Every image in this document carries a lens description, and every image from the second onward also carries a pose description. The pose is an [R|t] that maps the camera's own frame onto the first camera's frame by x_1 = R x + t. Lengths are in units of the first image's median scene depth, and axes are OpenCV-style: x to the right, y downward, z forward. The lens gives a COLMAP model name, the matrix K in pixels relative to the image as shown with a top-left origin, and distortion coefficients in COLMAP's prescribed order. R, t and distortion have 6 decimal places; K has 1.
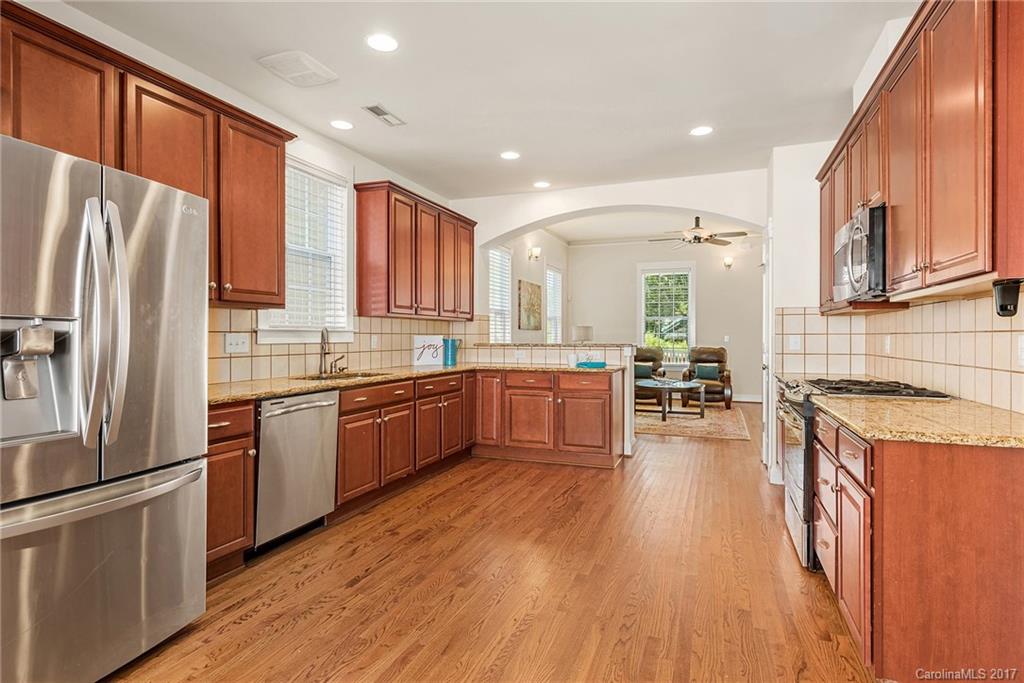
lens RADIAL K [[537.3, 0, 506.5], [0, 537.3, 337.0], [0, 0, 1]] dist [0.003301, 0.000213]
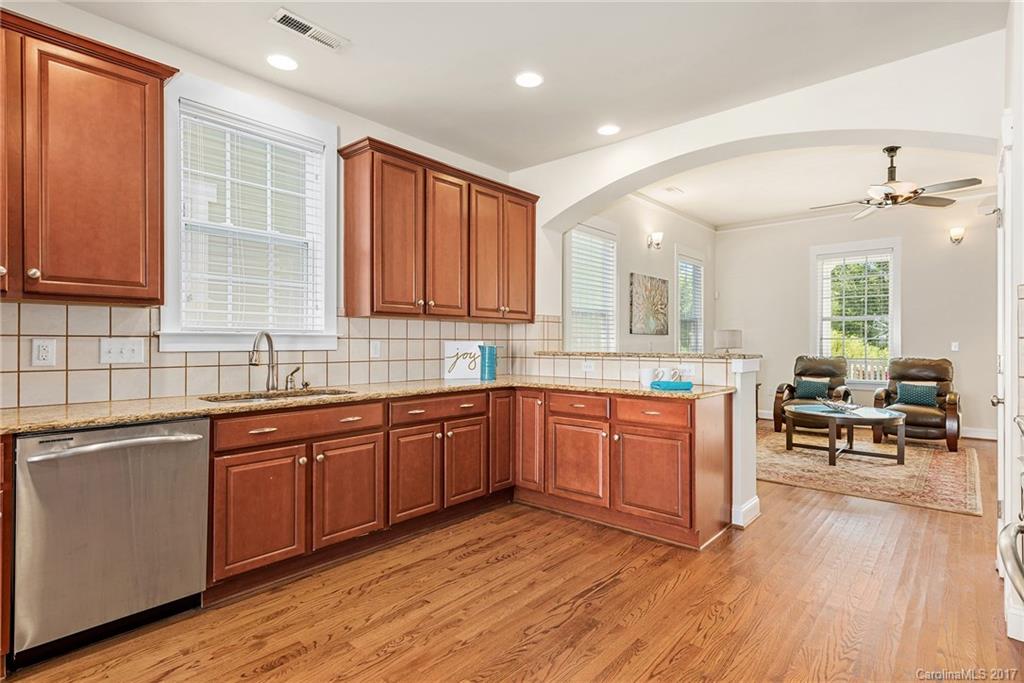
lens RADIAL K [[507.2, 0, 517.4], [0, 507.2, 343.5], [0, 0, 1]] dist [0.011357, -0.004364]
pose [[0.939086, 0.000660, -0.343682, 0.196452], [-0.000859, 1.000000, -0.000428, 0.000458], [0.343682, 0.000697, 0.939086, 0.347685]]
